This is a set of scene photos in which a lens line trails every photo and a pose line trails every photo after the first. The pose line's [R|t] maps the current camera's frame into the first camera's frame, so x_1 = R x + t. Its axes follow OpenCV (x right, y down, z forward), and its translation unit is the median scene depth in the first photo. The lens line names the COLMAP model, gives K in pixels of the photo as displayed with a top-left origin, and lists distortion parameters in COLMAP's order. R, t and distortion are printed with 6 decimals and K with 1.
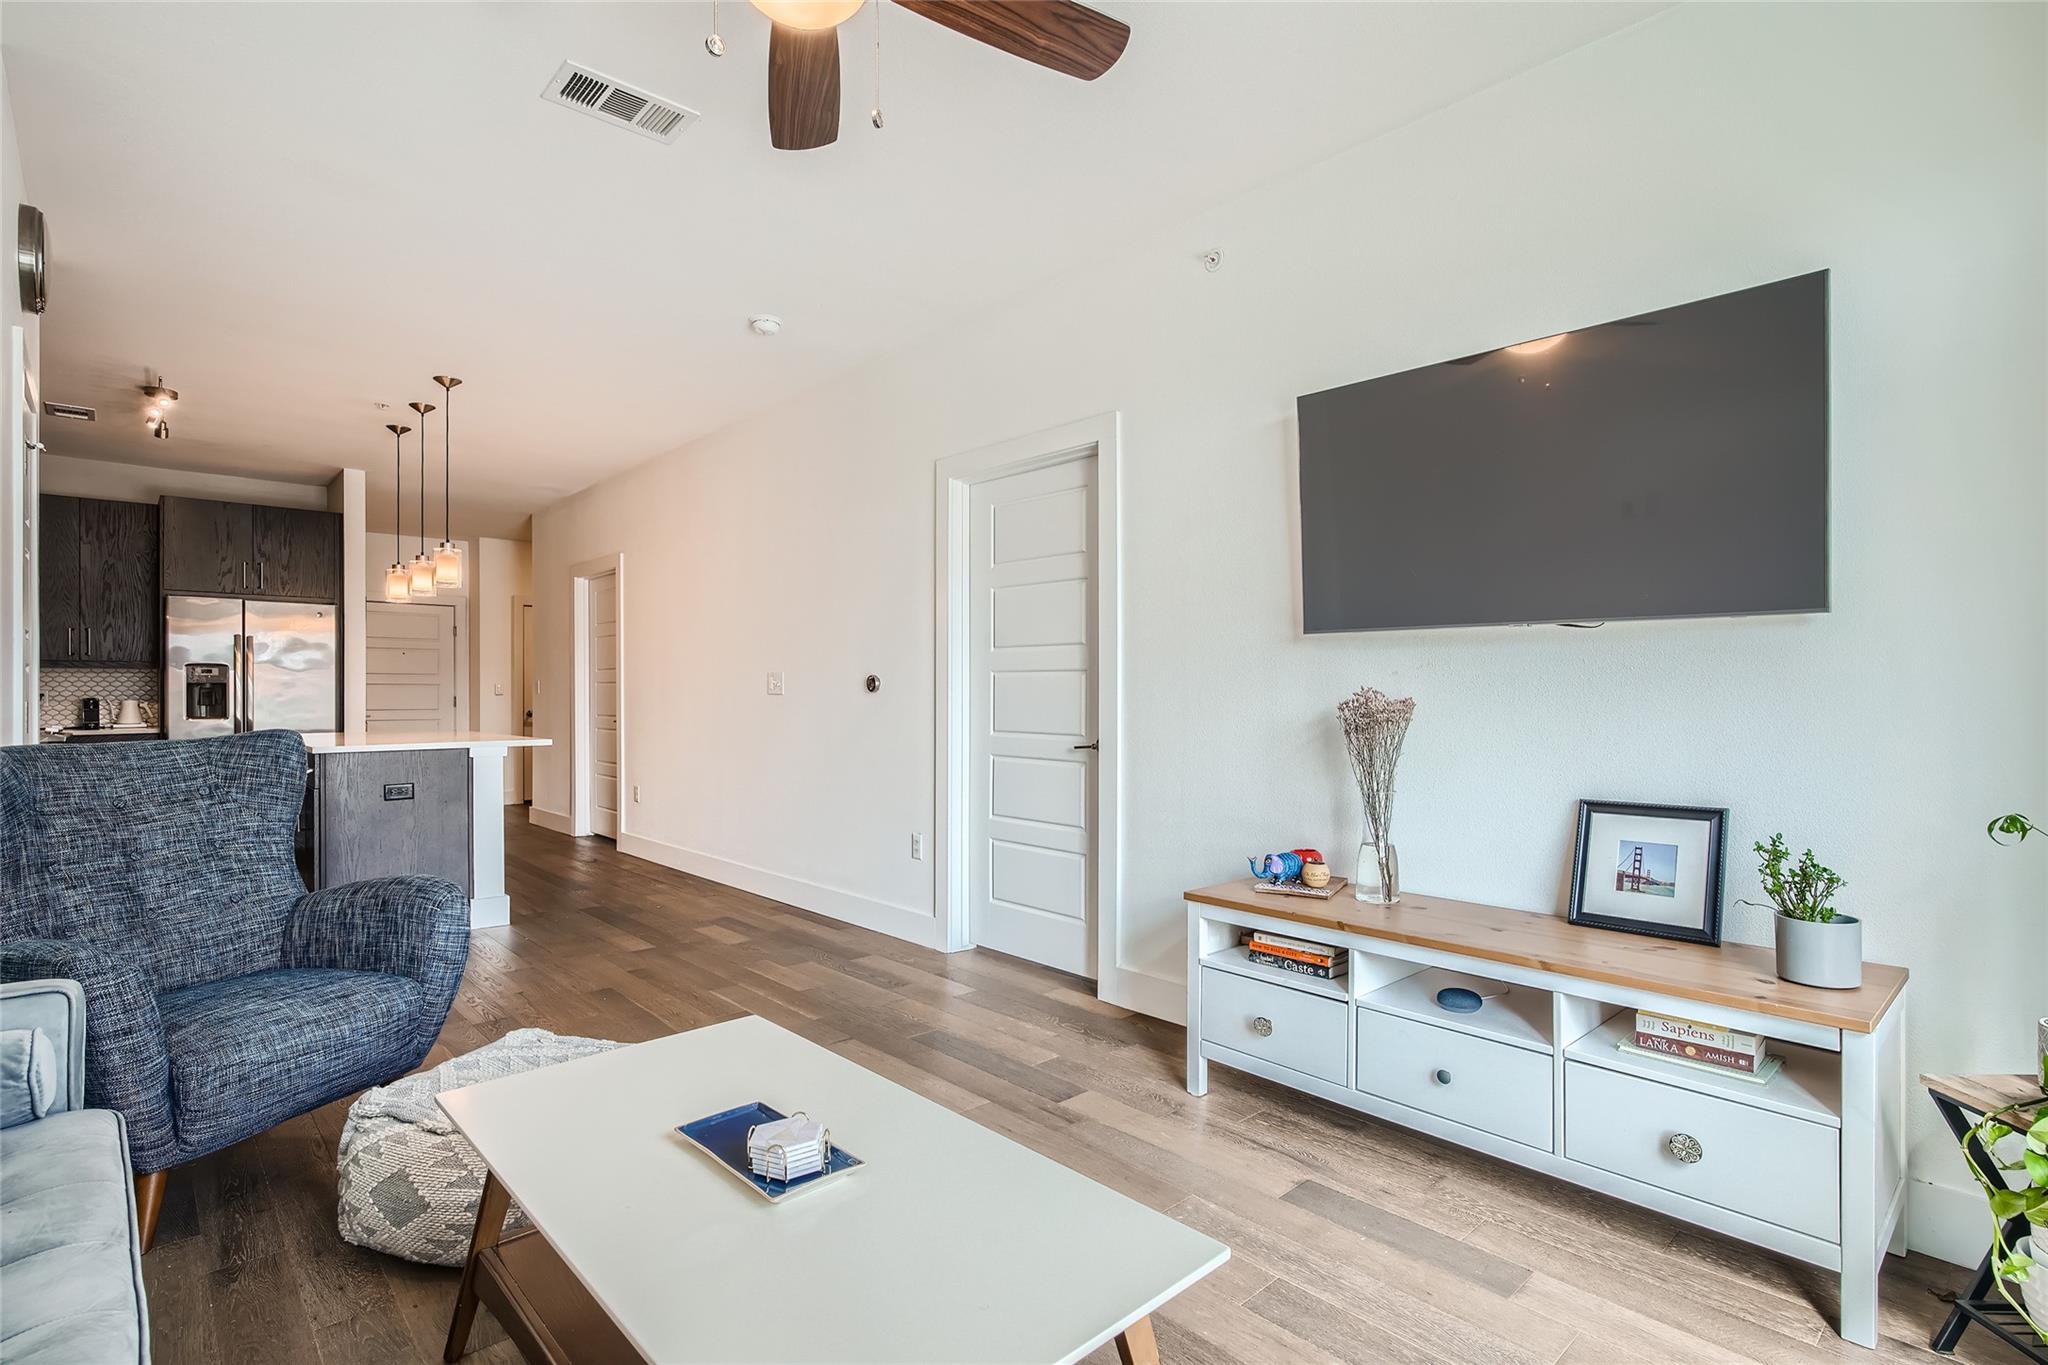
lens RADIAL K [[986.7, 0, 1026.3], [0, 986.7, 693.3], [0, 0, 1]] dist [-0.007820, 0.003057]
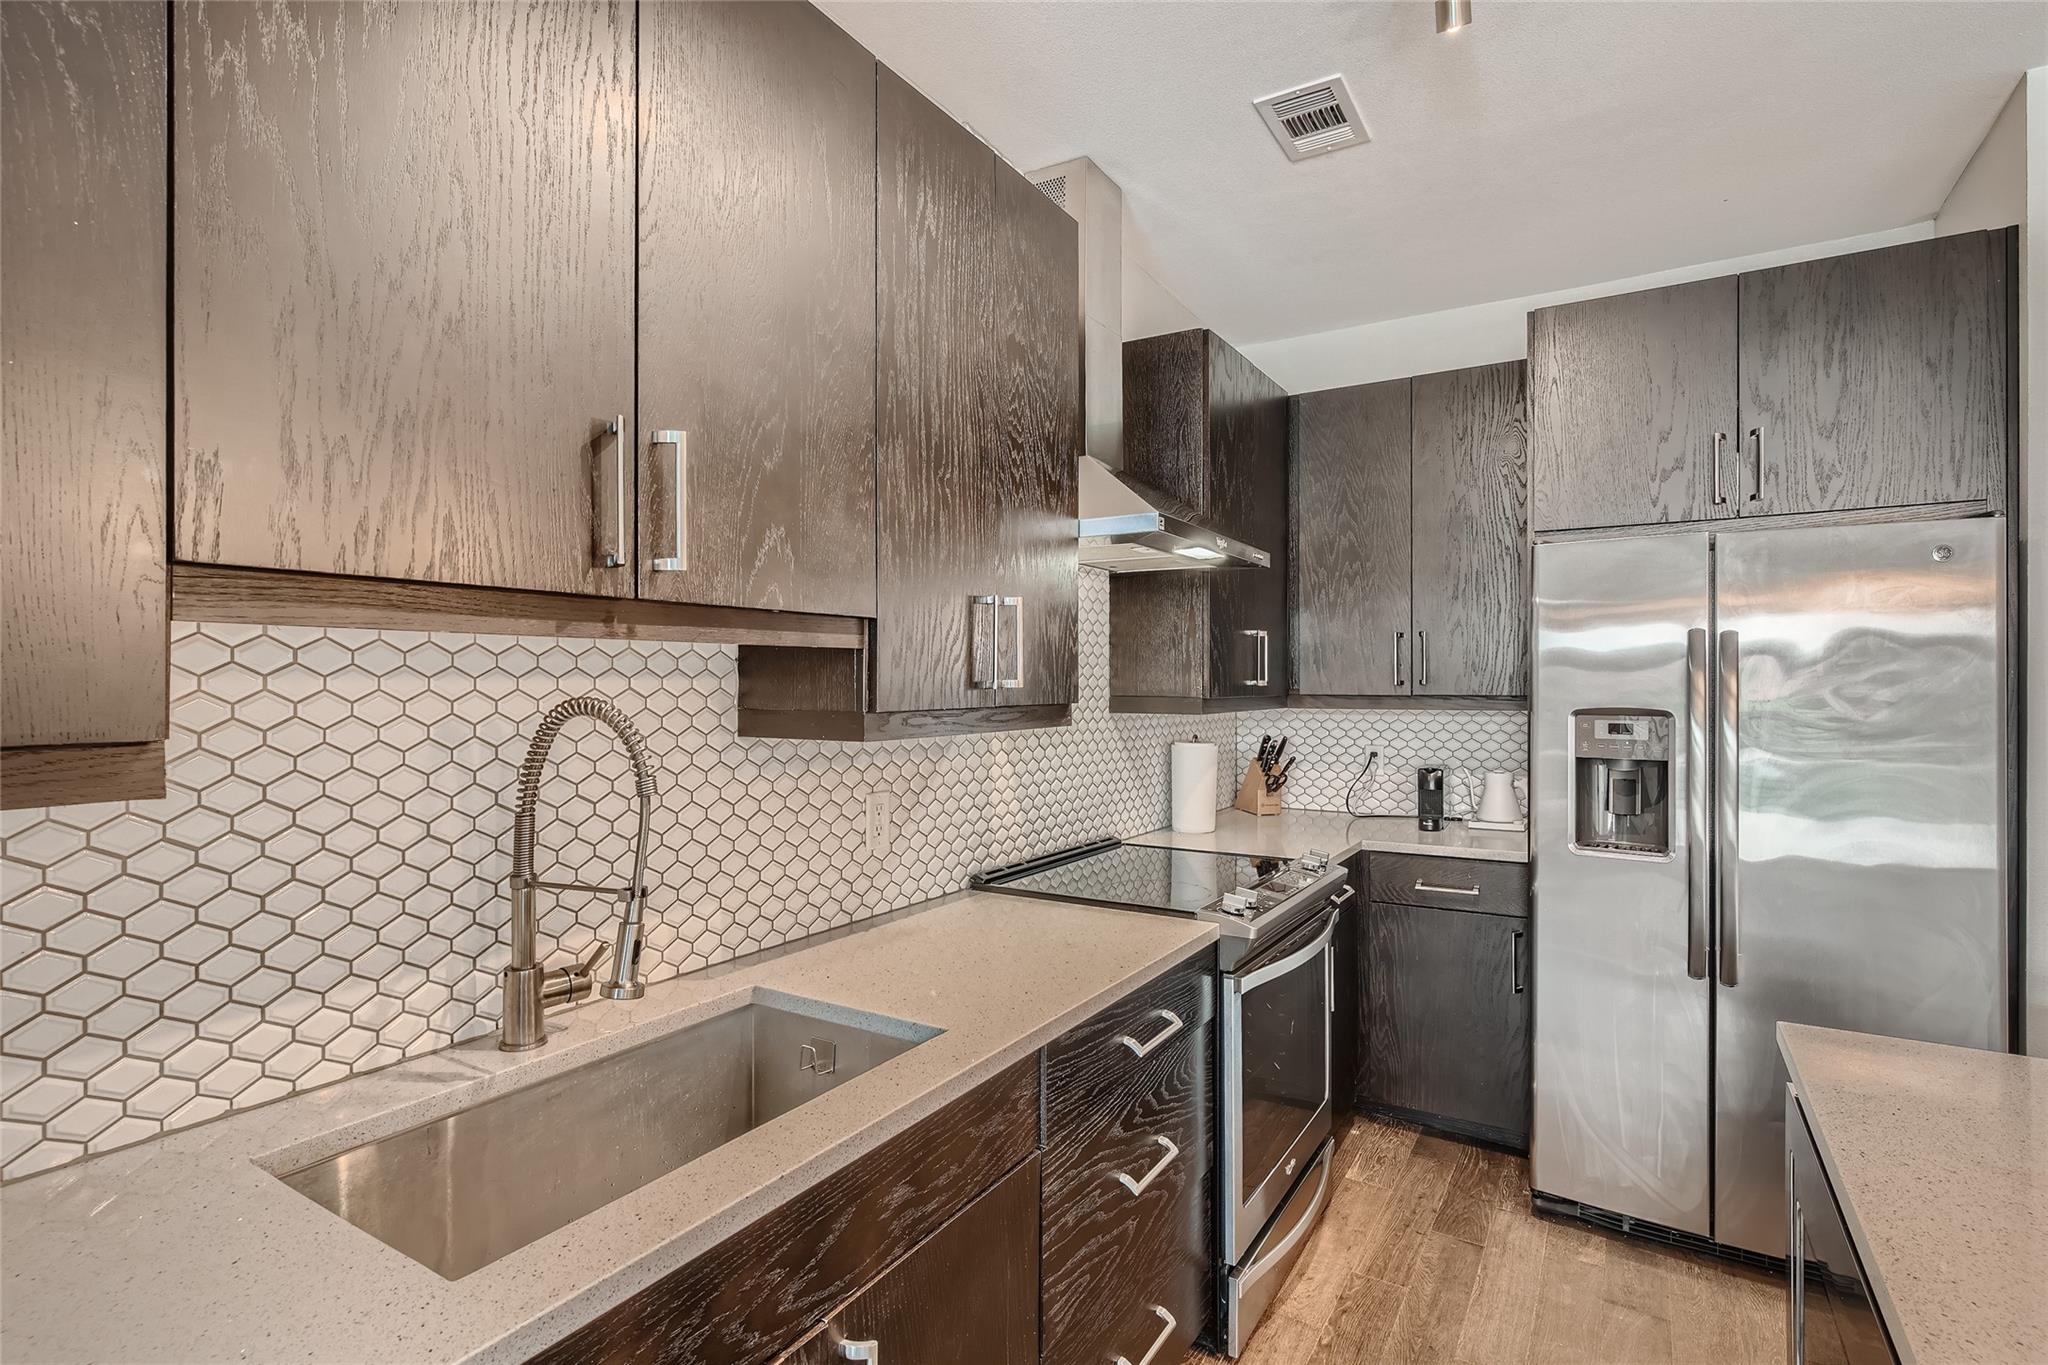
lens RADIAL K [[986.7, 0, 1023.6], [0, 986.7, 681.0], [0, 0, 1]] dist [-0.007820, 0.003057]
pose [[0.266441, 0.001654, -0.963850, -0.524928], [-0.000268, 0.999999, 0.001642, -0.041560], [0.963851, -0.000180, 0.266441, 0.671883]]
